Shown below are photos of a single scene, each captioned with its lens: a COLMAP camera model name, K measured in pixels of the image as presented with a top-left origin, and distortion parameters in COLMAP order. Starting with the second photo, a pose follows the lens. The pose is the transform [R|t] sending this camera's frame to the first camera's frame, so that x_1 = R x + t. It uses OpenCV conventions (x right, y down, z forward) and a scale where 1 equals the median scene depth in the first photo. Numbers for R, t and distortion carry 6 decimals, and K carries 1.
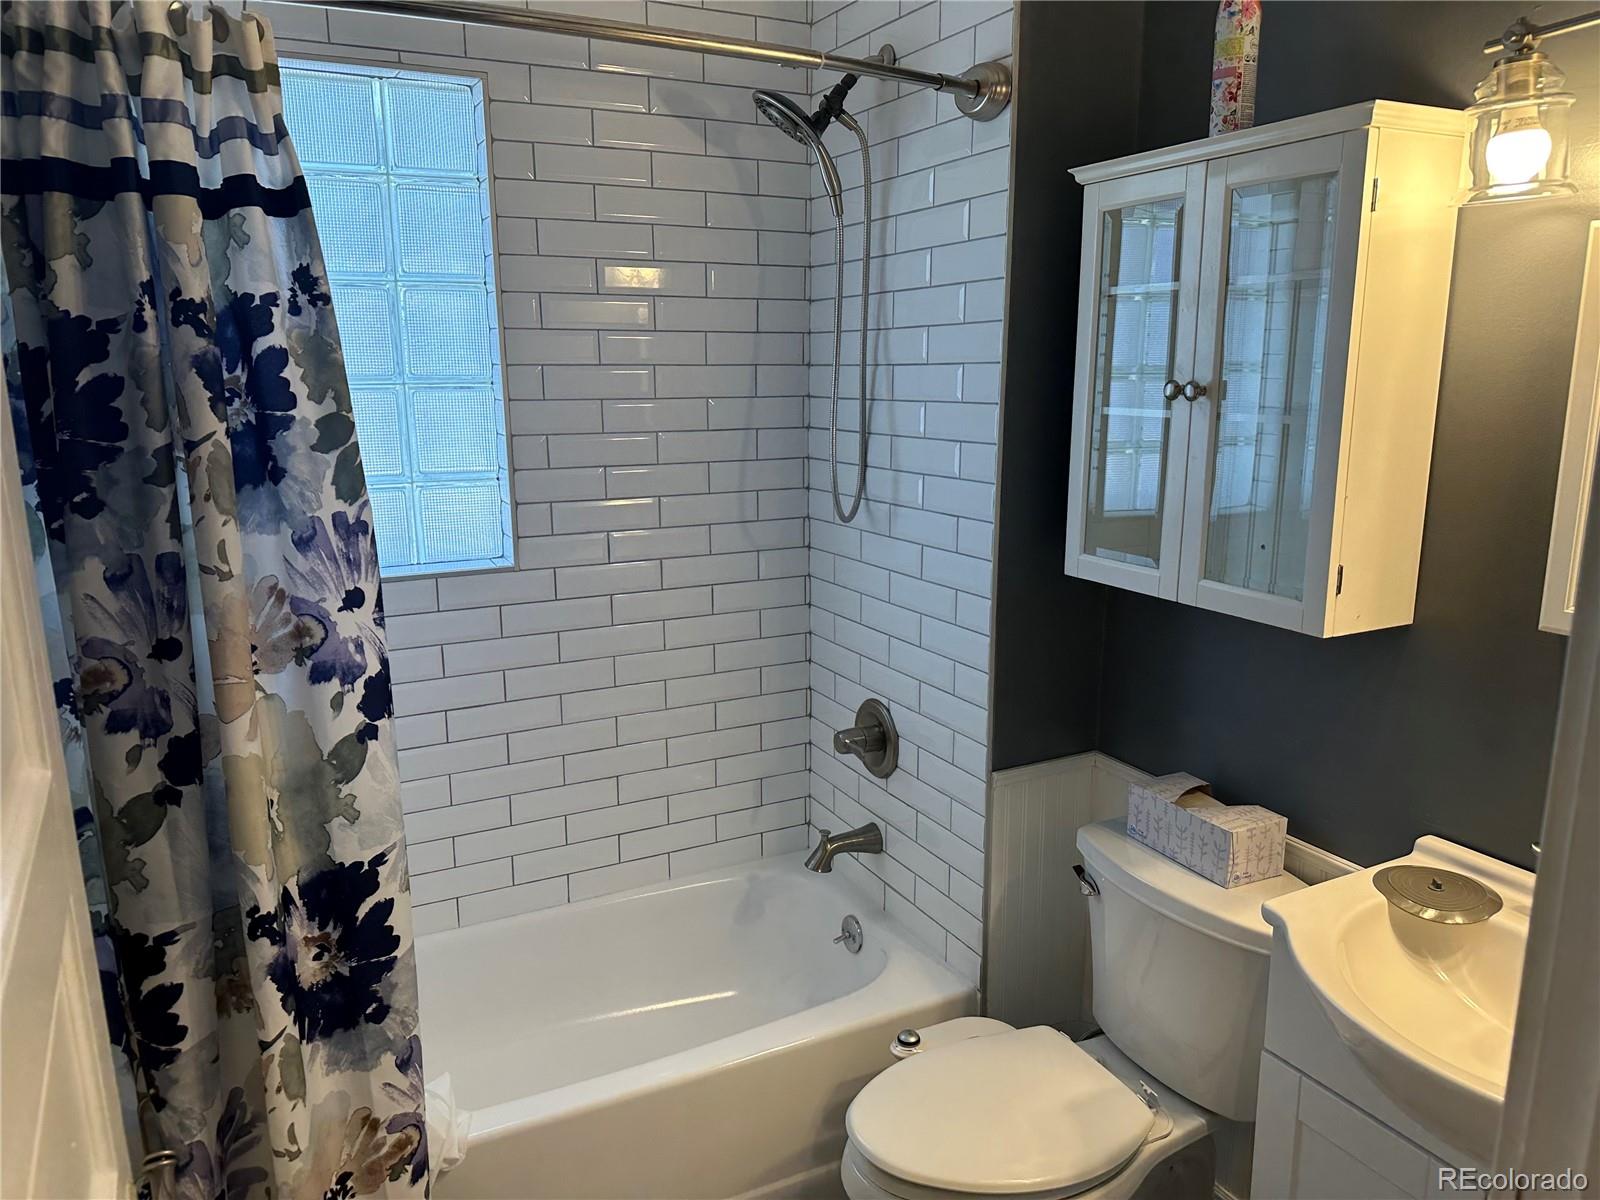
lens RADIAL K [[1112.4, 0, 800.0], [0, 1112.4, 600.0], [0, 0, 1]] dist [0.121821, -0.204723]
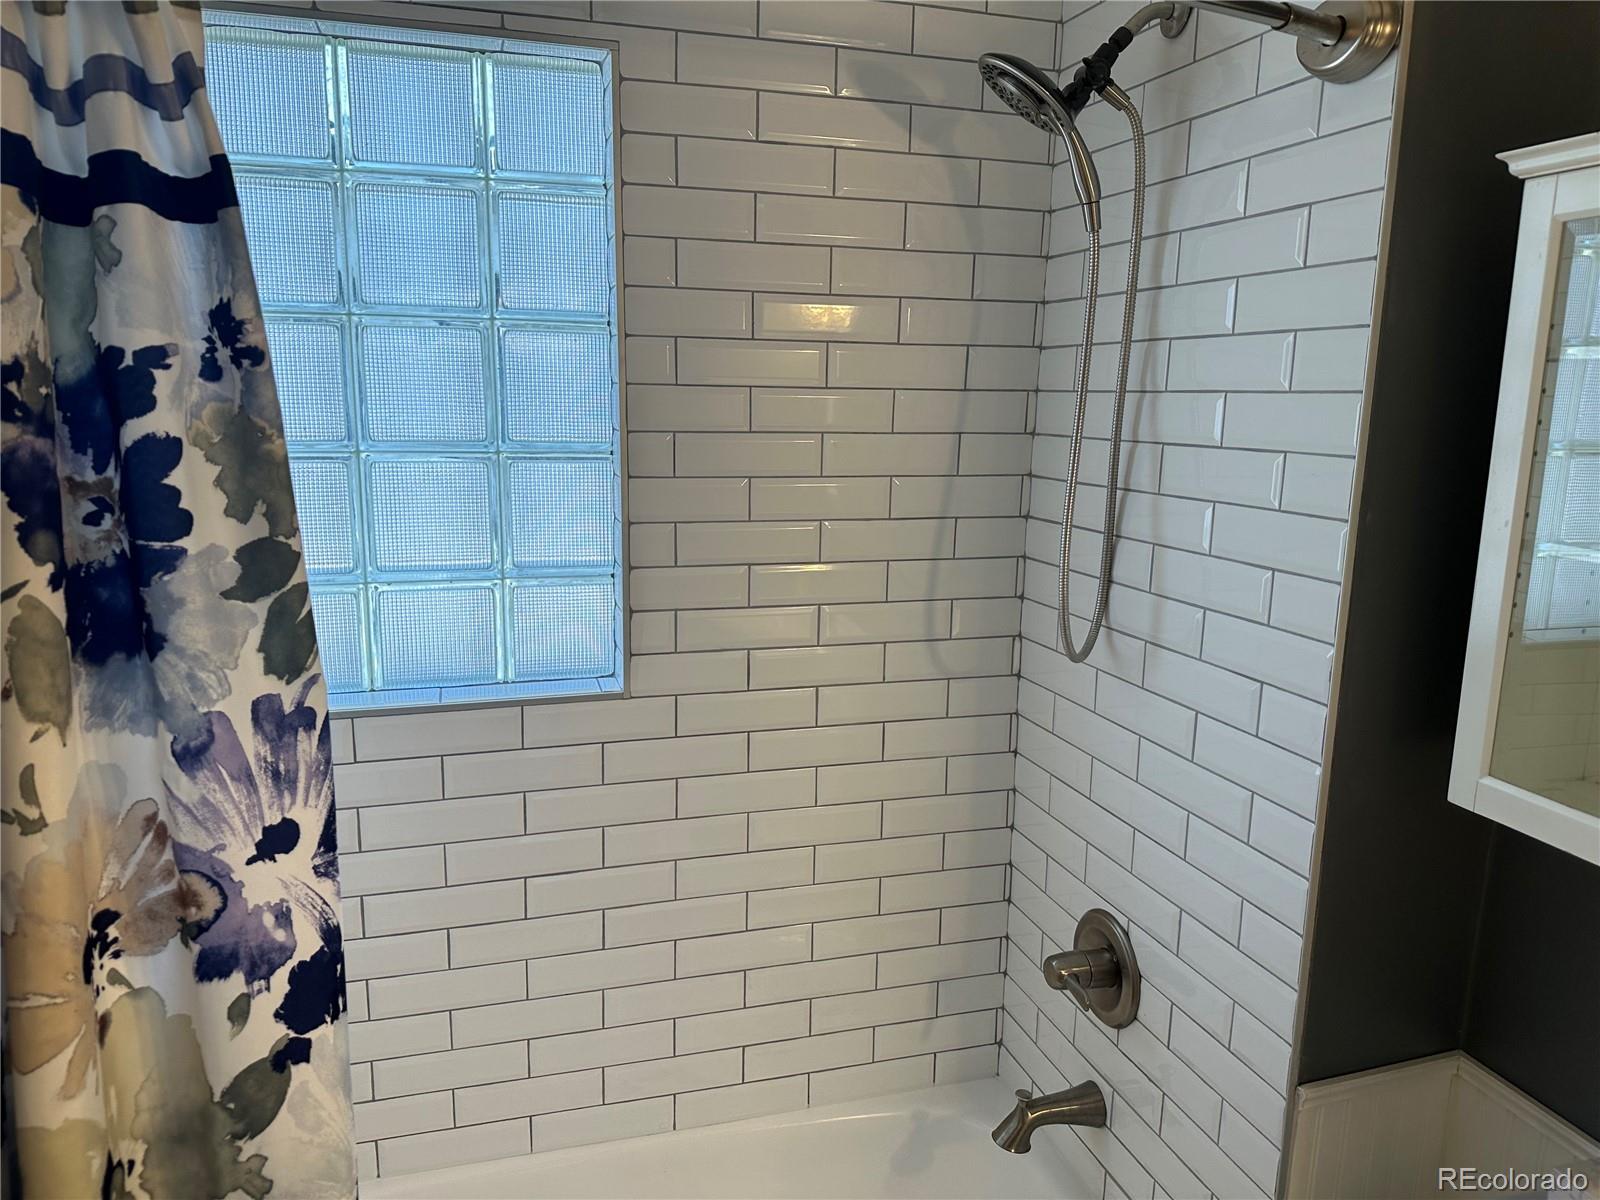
lens RADIAL K [[1119.4, 0, 800.0], [0, 1119.4, 600.0], [0, 0, 1]] dist [0.073994, -0.115867]
pose [[0.983790, 0.054458, -0.170857, -0.014419], [-0.058950, 0.998033, -0.021321, -0.100841], [0.169360, 0.031047, 0.985065, 0.329366]]
